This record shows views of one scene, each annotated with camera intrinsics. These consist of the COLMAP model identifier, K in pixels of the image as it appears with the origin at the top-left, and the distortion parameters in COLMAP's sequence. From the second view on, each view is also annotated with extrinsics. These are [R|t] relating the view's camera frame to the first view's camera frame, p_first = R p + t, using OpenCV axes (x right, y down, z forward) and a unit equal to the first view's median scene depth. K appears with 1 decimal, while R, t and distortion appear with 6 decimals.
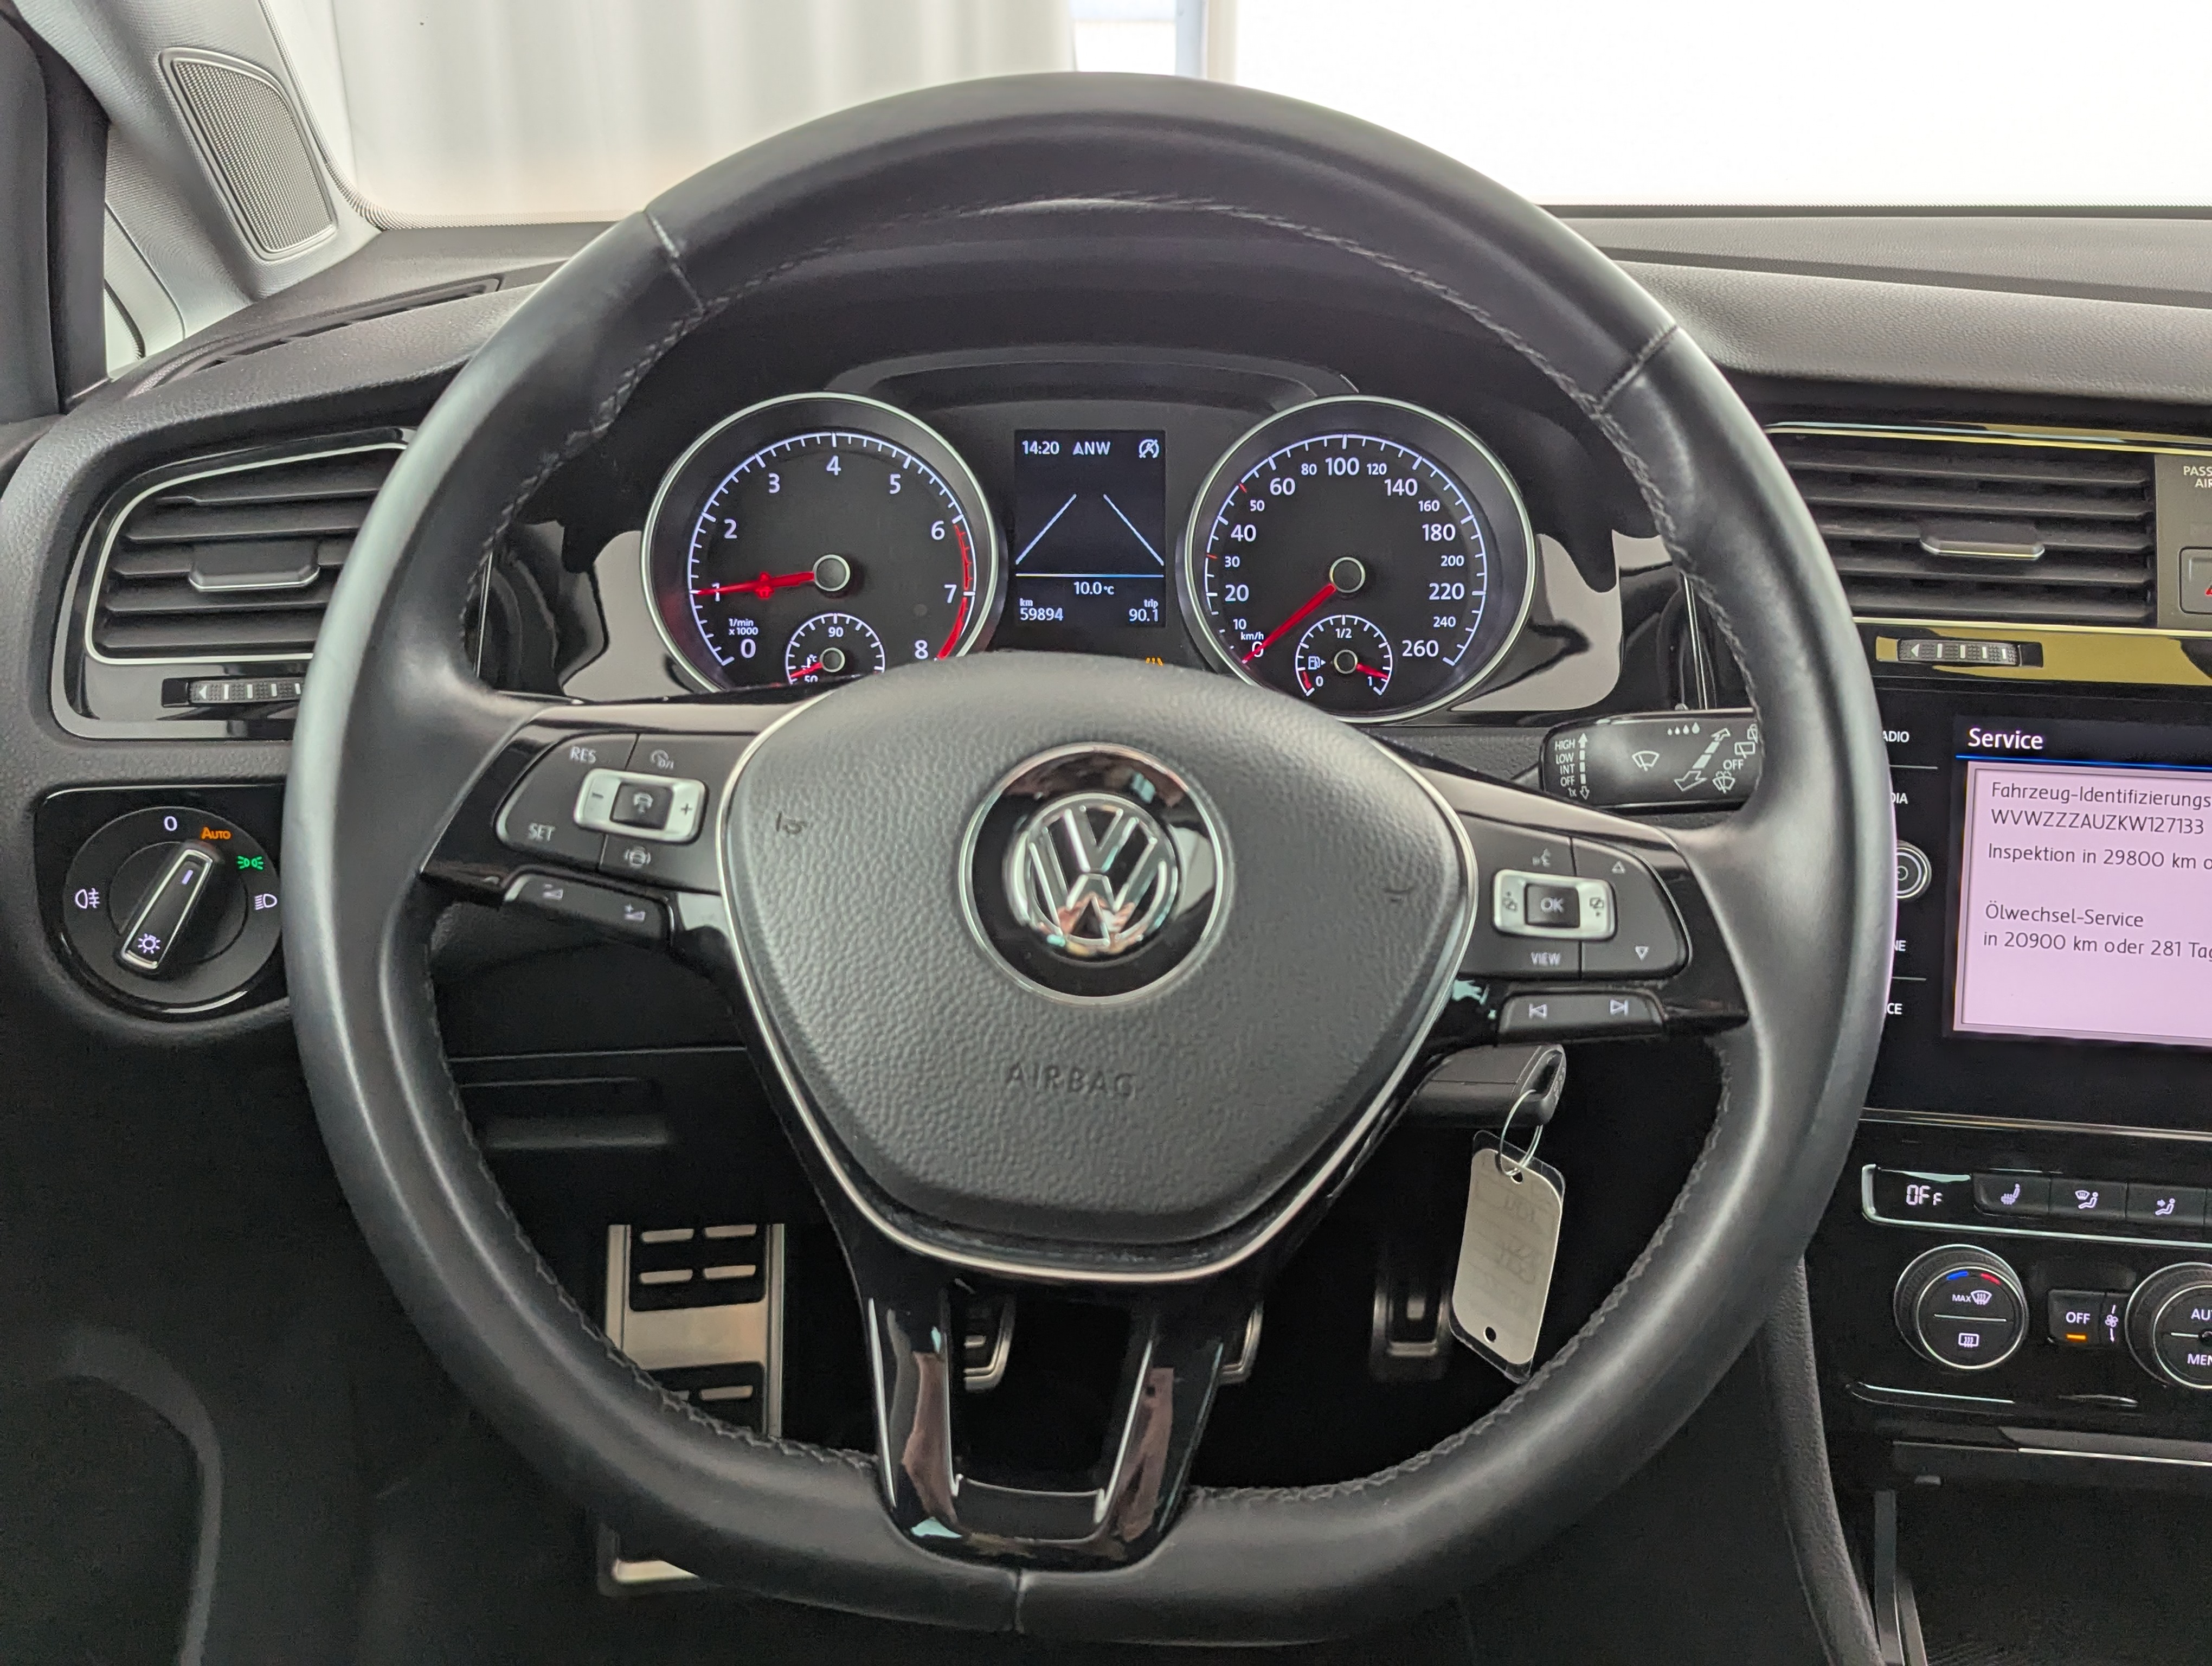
lens RADIAL K [[2087.6, 0, 1180.3], [0, 2087.6, 858.2], [0, 0, 1]] dist [0.033442, 0.000000]
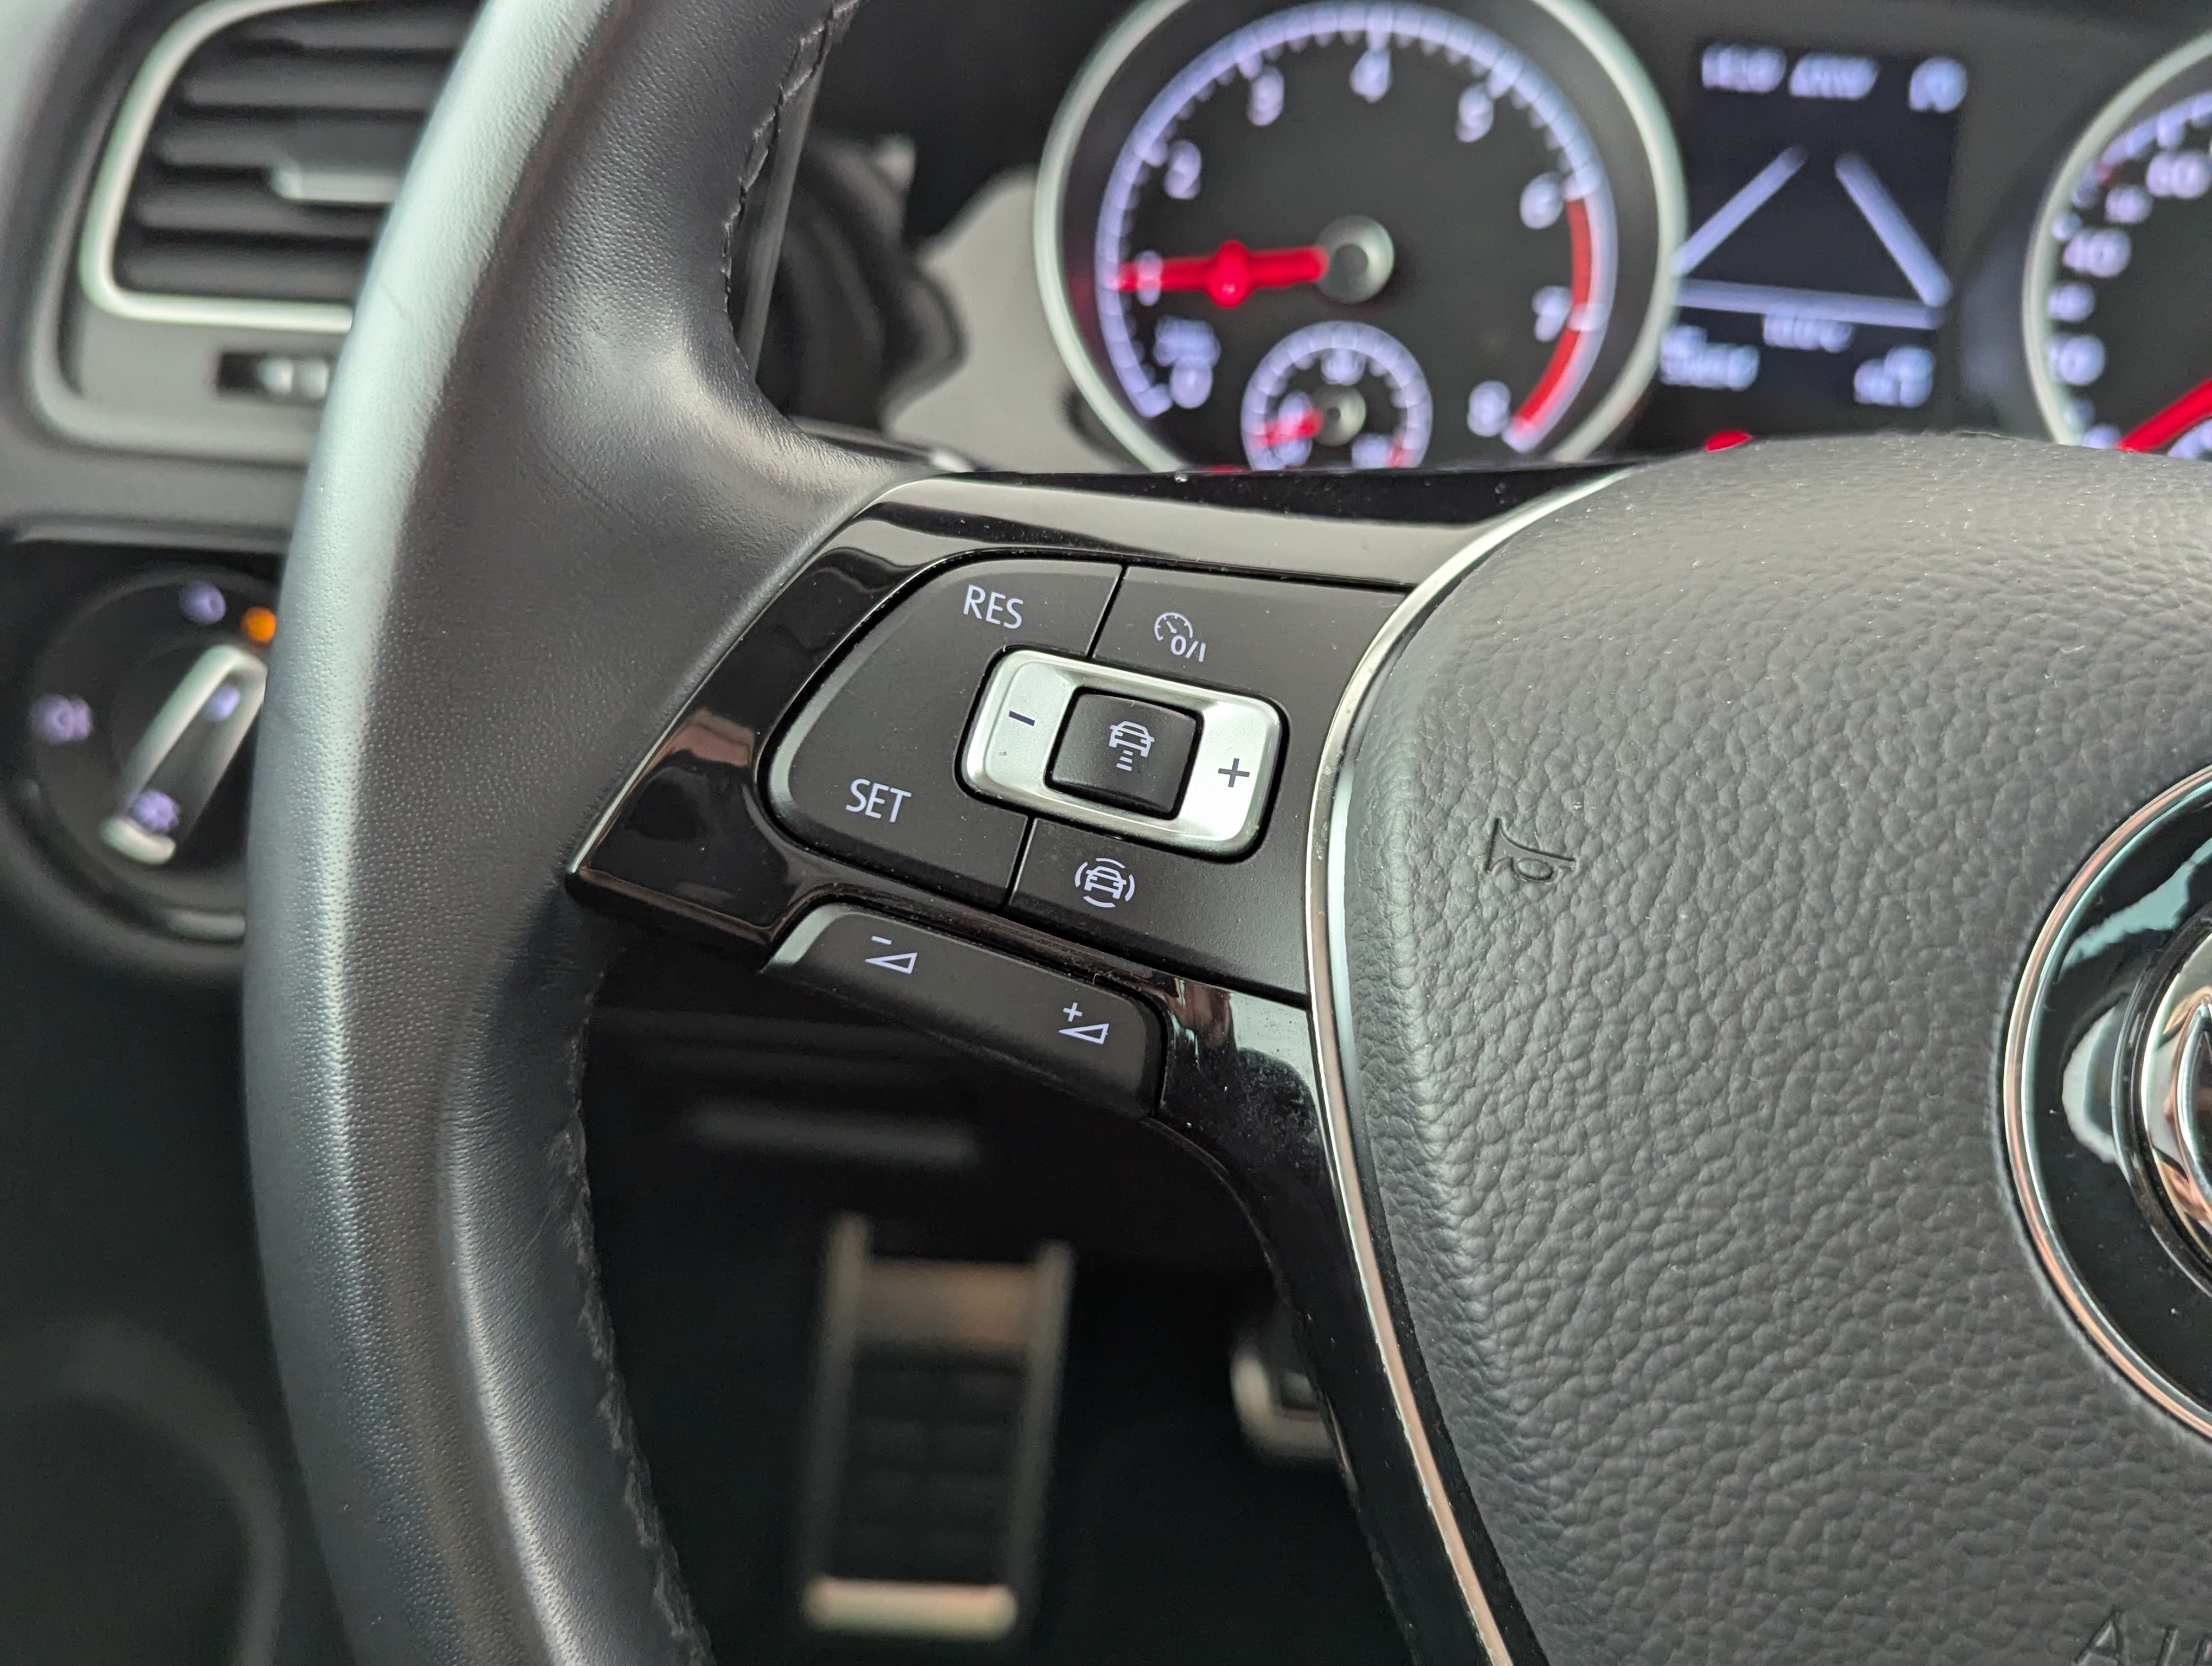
lens RADIAL K [[2087.6, 0, 1128.1], [0, 2087.6, 848.4], [0, 0, 1]] dist [0.033442, 0.000000]
pose [[0.985410, 0.118954, -0.121728, -0.204555], [-0.106136, 0.988592, 0.106872, -0.048549], [0.133052, -0.092392, 0.986793, 0.603372]]
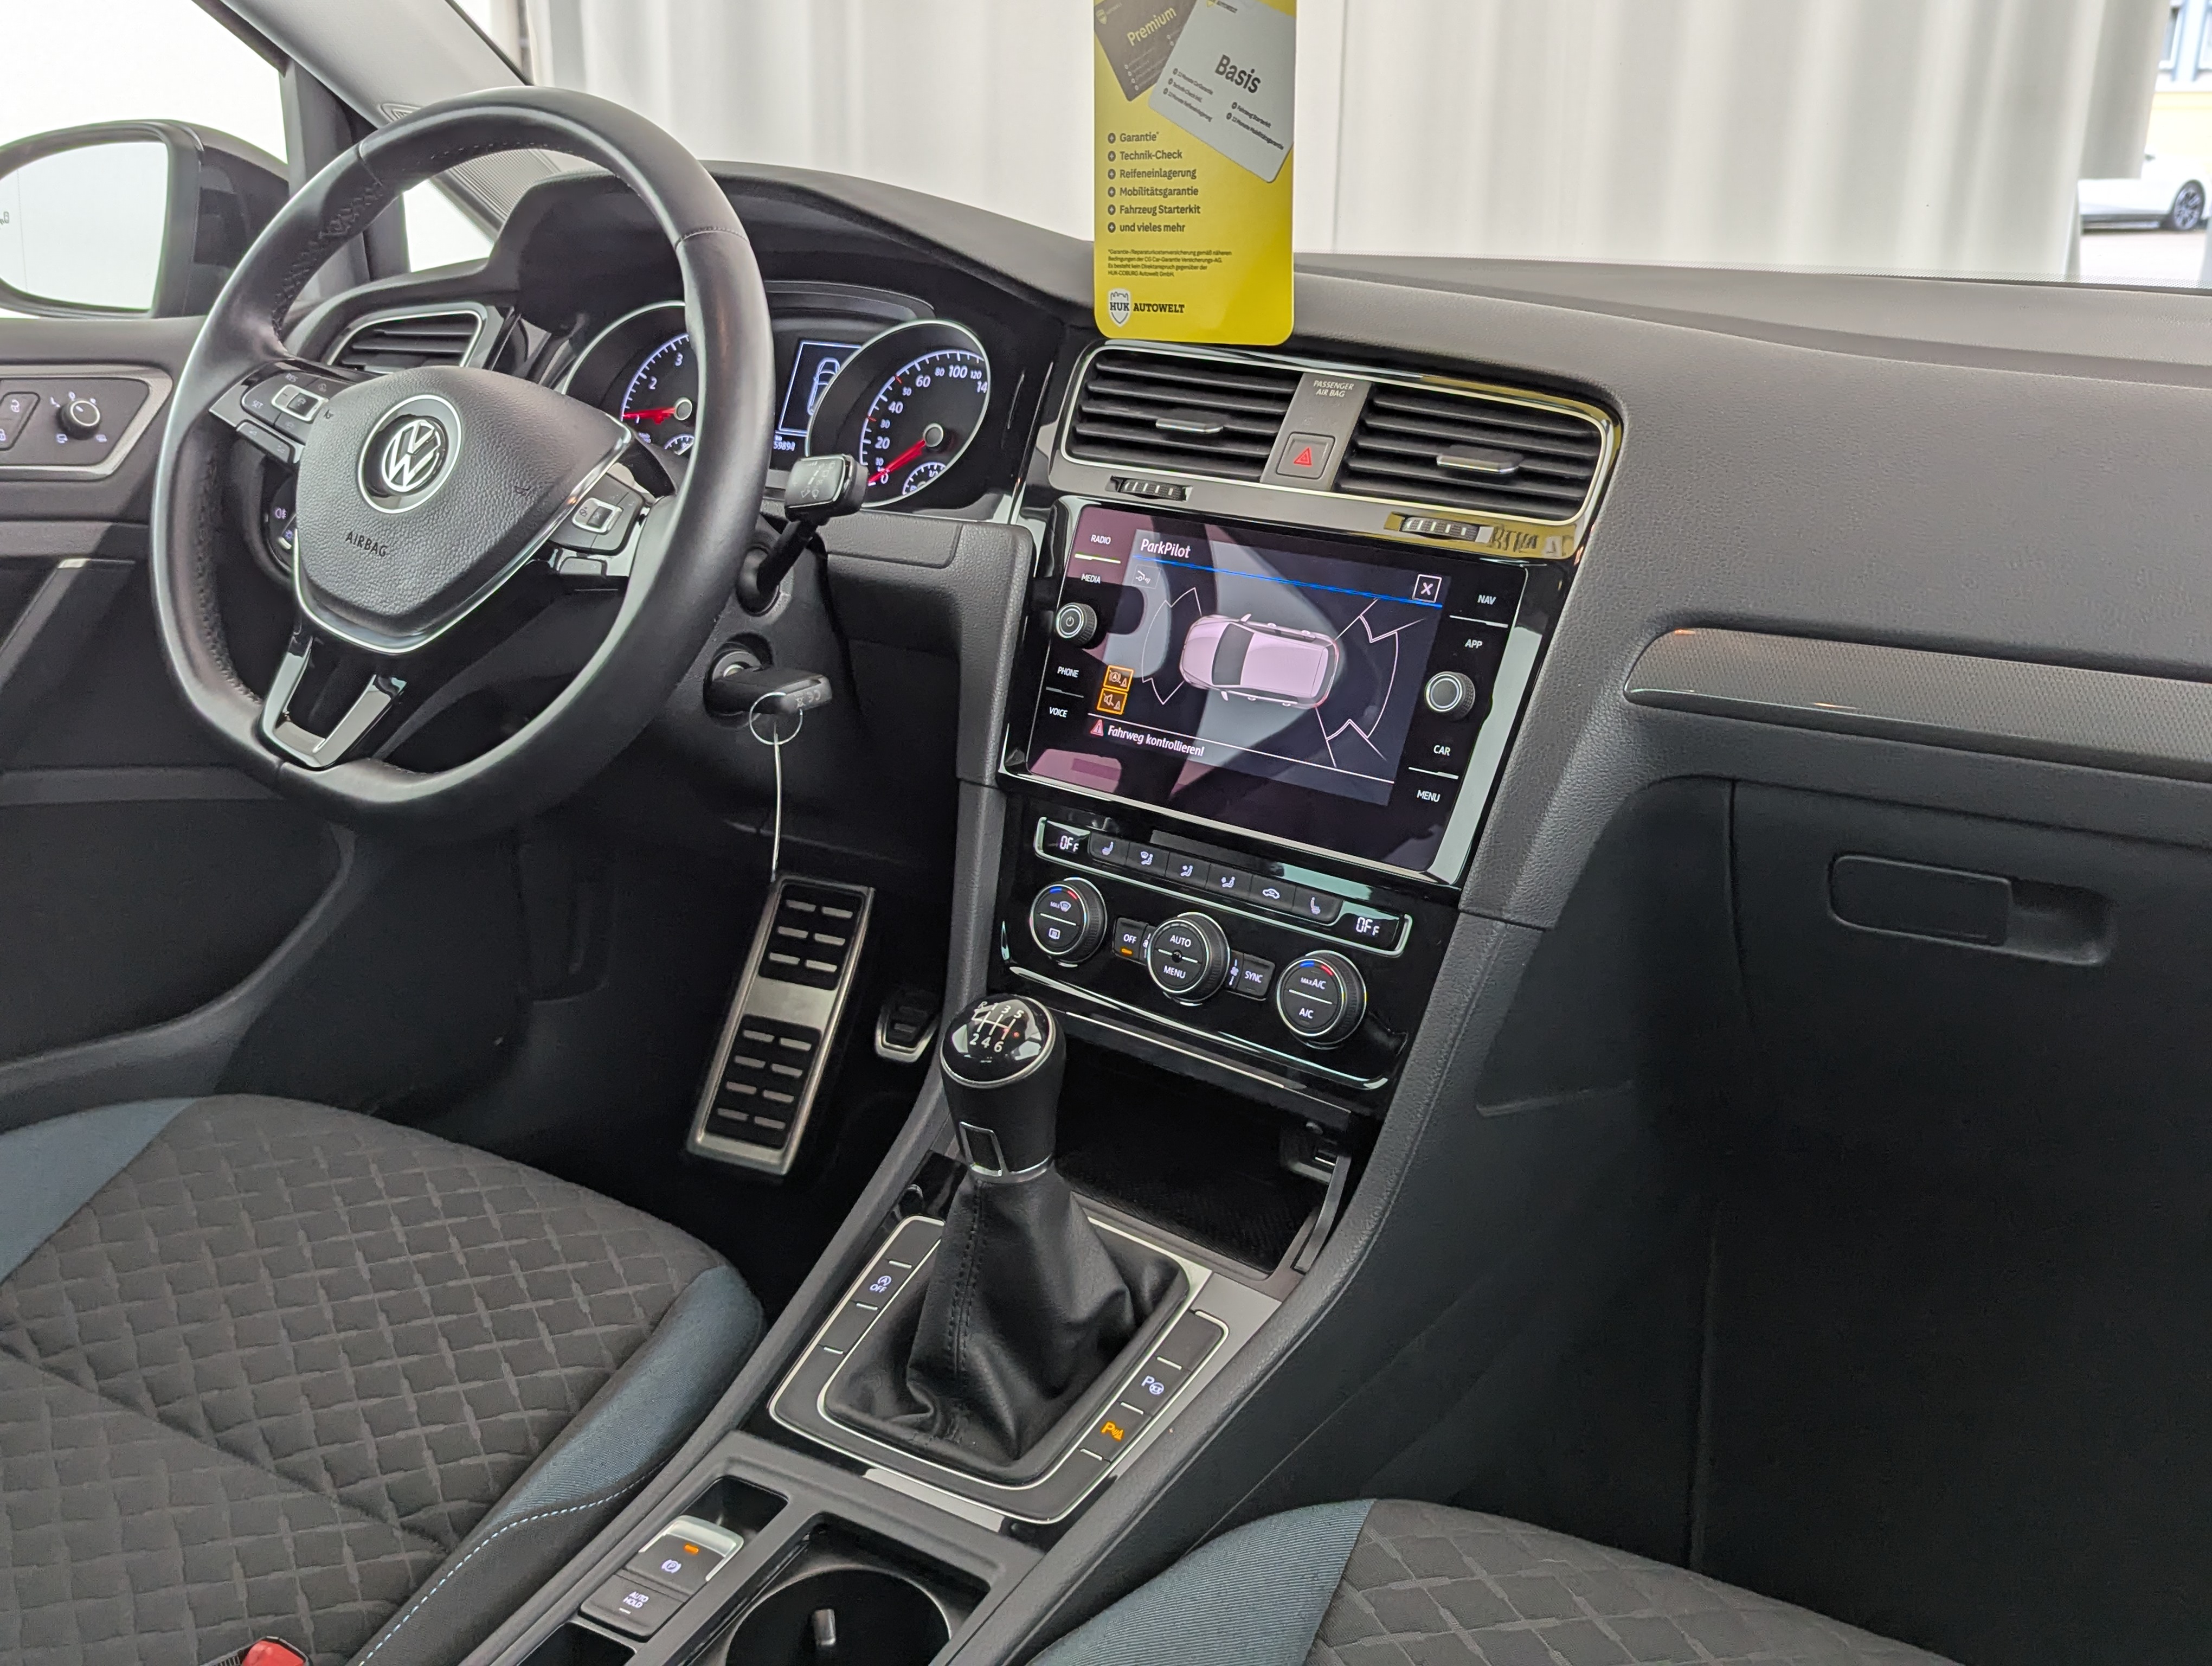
lens RADIAL K [[2087.6, 0, 1092.9], [0, 2087.6, 821.6], [0, 0, 1]] dist [0.033442, 0.000000]
pose [[0.846312, 0.169295, -0.505069, 1.531515], [-0.219111, 0.974864, -0.040385, 0.276004], [0.485536, 0.144844, 0.862134, -0.383119]]
